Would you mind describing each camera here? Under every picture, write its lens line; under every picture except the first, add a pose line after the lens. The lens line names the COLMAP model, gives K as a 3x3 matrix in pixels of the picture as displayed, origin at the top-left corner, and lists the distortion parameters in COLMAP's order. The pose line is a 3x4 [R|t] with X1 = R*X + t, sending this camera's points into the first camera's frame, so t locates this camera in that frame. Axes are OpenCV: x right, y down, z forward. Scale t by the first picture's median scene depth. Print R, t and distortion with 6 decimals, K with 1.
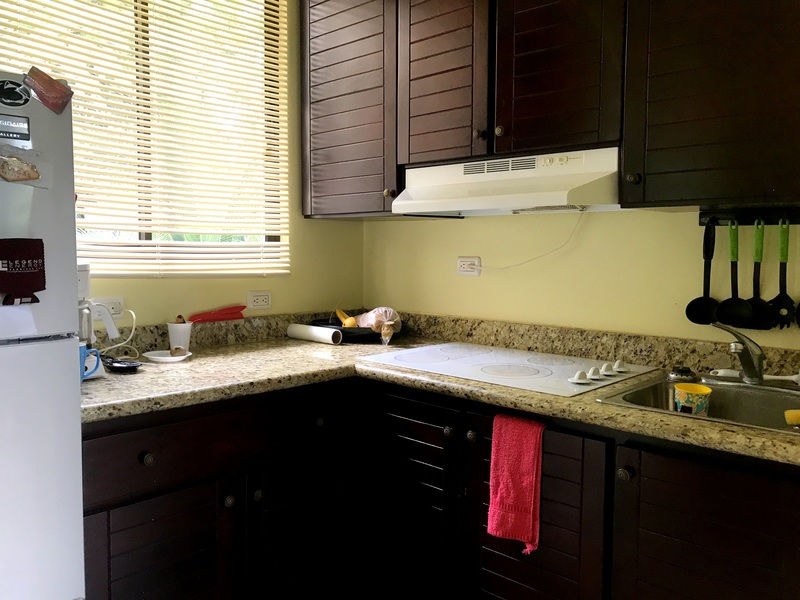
lens RADIAL K [[649.2, 0, 395.9], [0, 649.2, 296.2], [0, 0, 1]] dist [0.071812, -0.156058]
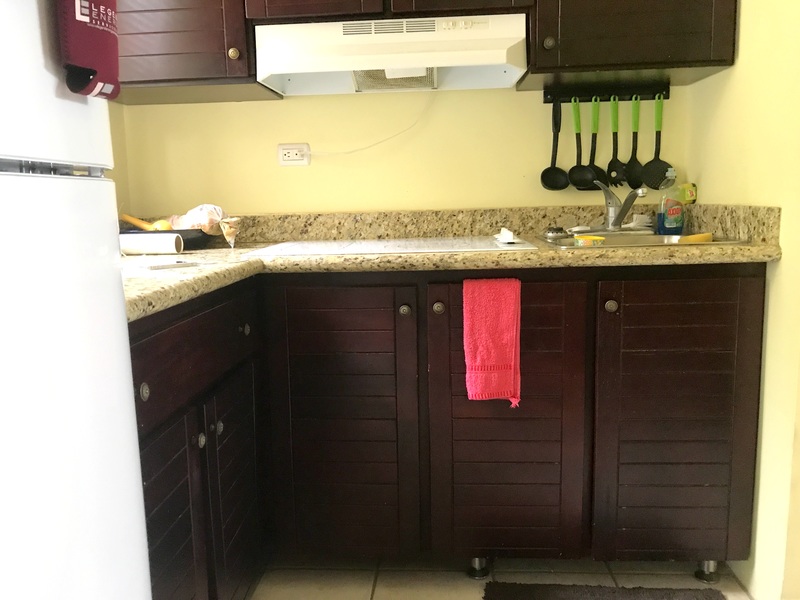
lens RADIAL K [[649.2, 0, 395.9], [0, 649.2, 296.2], [0, 0, 1]] dist [0.071812, -0.156058]
pose [[0.774649, -0.122468, 0.620419, -0.455791], [0.078001, 0.992081, 0.098440, 0.087322], [-0.627562, -0.027863, 0.778068, 0.265114]]
